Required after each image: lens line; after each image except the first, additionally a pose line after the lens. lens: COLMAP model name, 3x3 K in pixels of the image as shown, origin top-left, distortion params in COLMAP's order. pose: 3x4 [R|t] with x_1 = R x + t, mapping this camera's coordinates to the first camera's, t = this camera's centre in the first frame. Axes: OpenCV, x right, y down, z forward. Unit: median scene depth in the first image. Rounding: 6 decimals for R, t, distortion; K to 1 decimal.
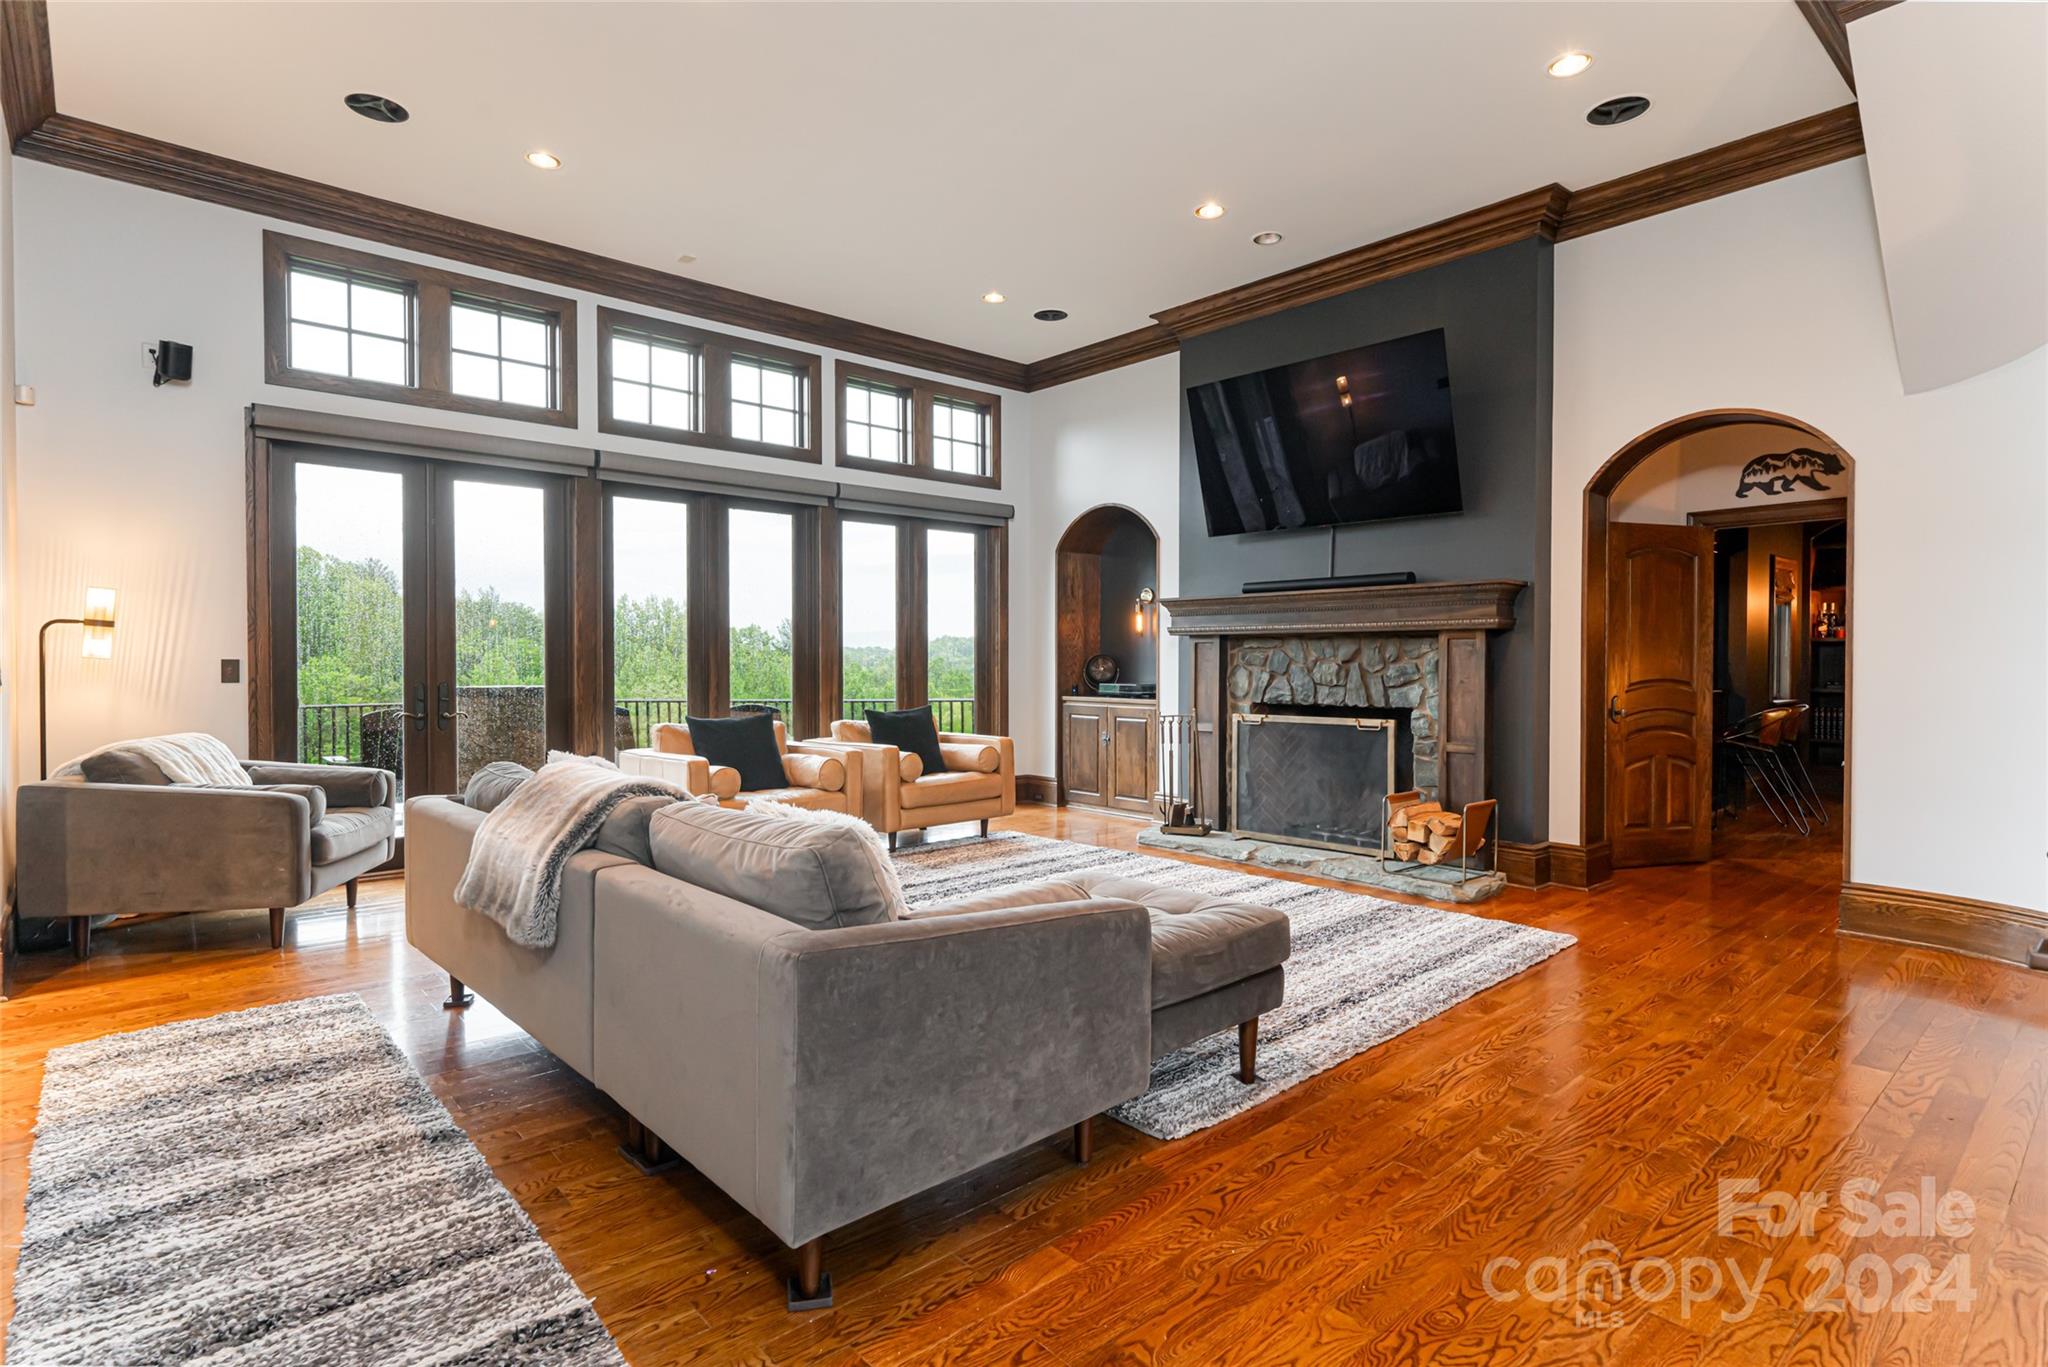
lens RADIAL K [[1021.6, 0, 1024.0], [0, 1021.6, 683.5], [0, 0, 1]] dist [0.000097, -0.000026]
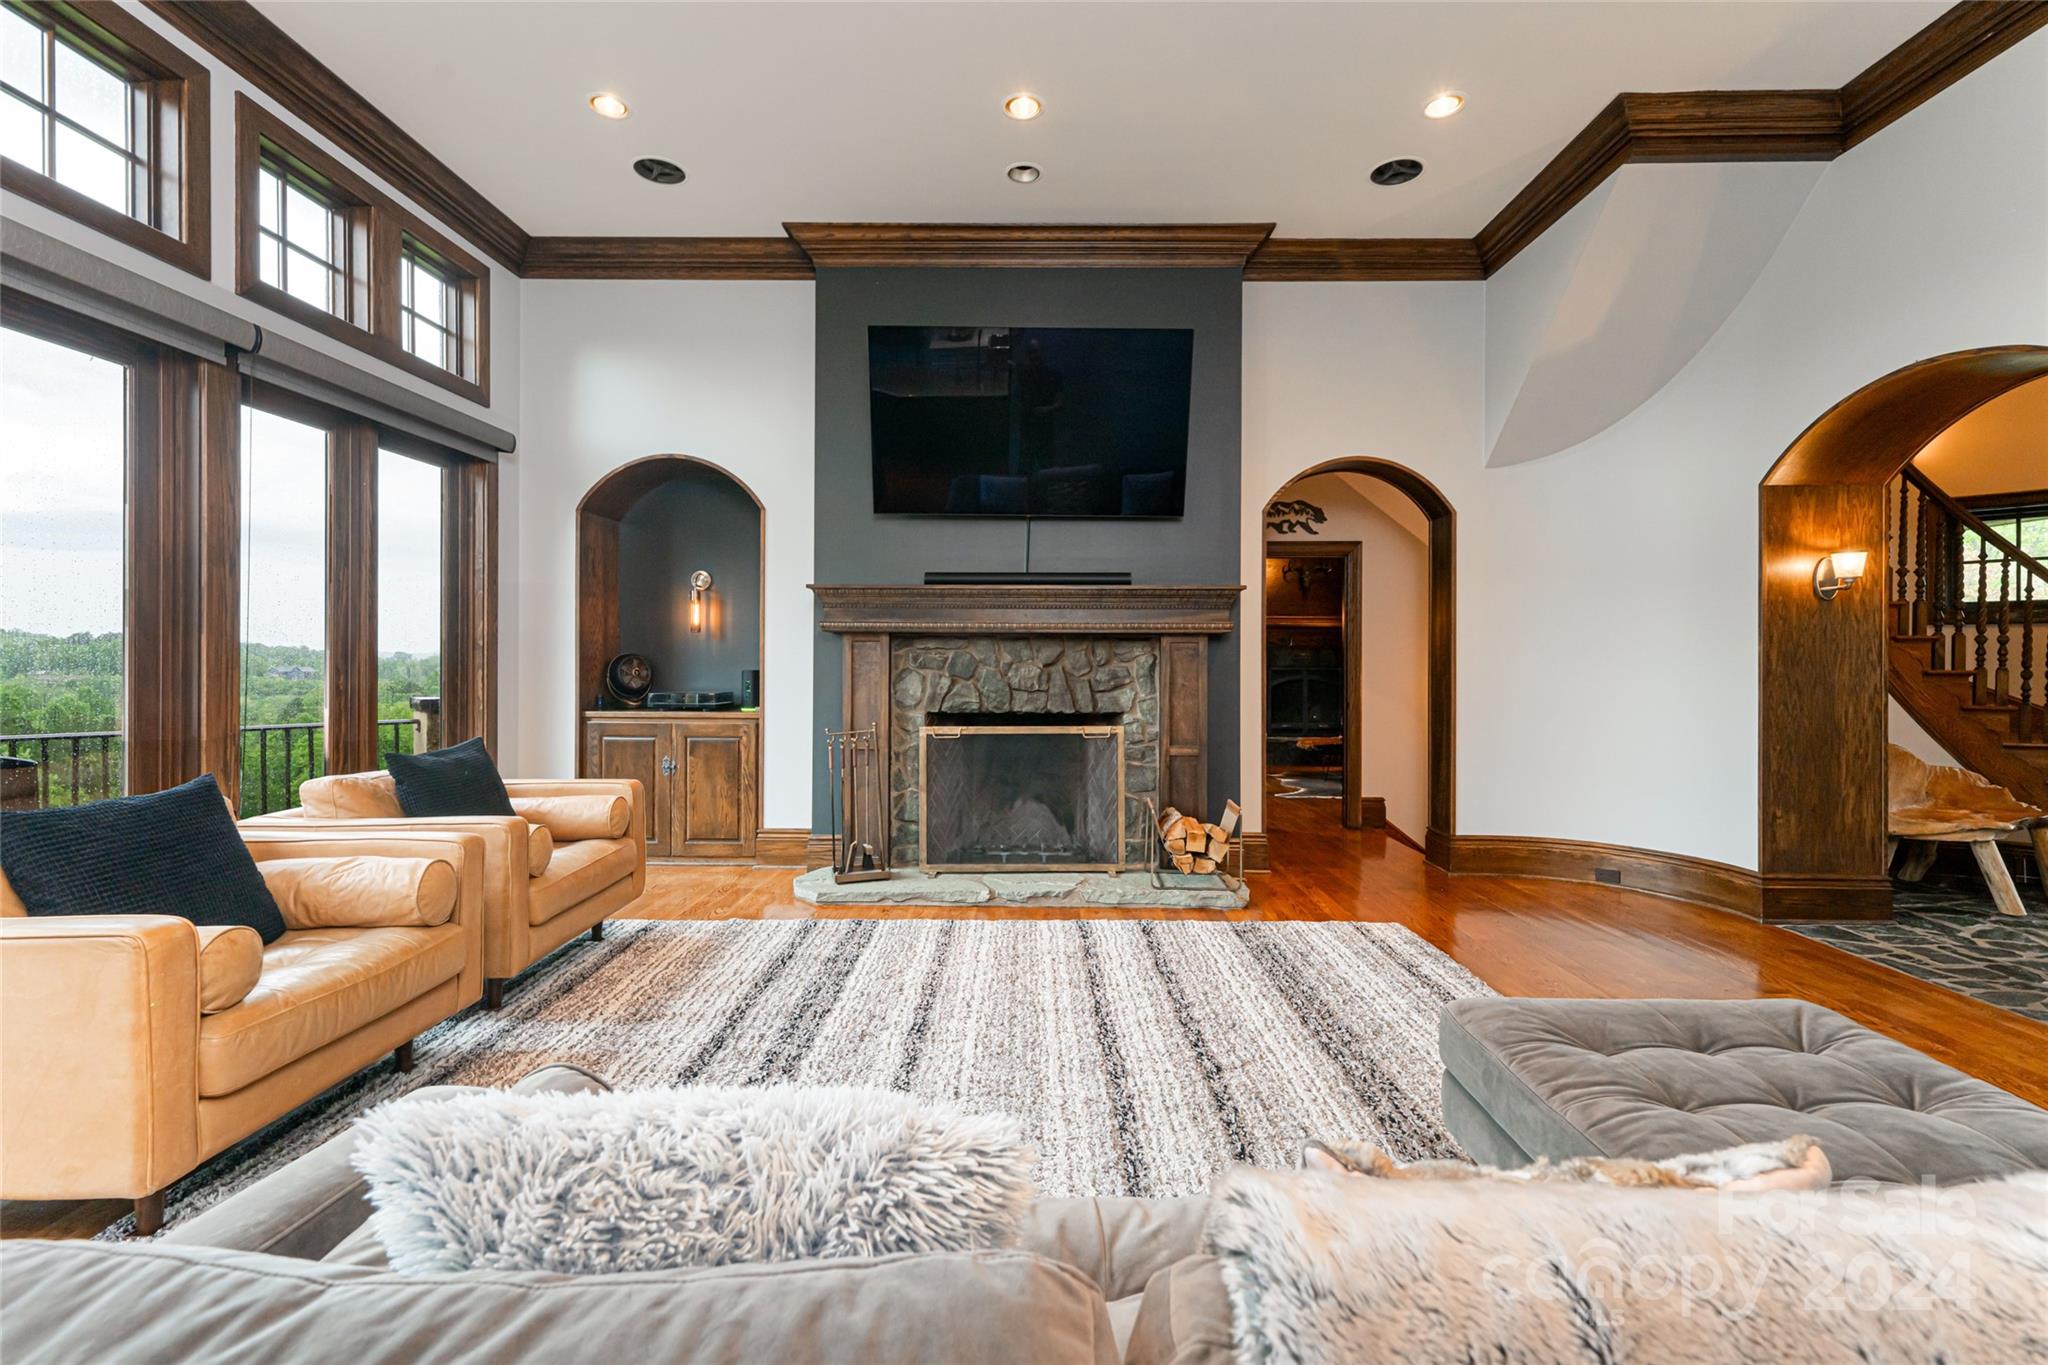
lens RADIAL K [[902.7, 0, 1029.1], [0, 902.7, 663.9], [0, 0, 1]] dist [0.001975, -0.000392]
pose [[0.675344, 0.000789, 0.737502, -0.290770], [0.013503, 0.999819, -0.013435, -0.011027], [-0.737379, 0.019032, 0.675211, 0.446447]]
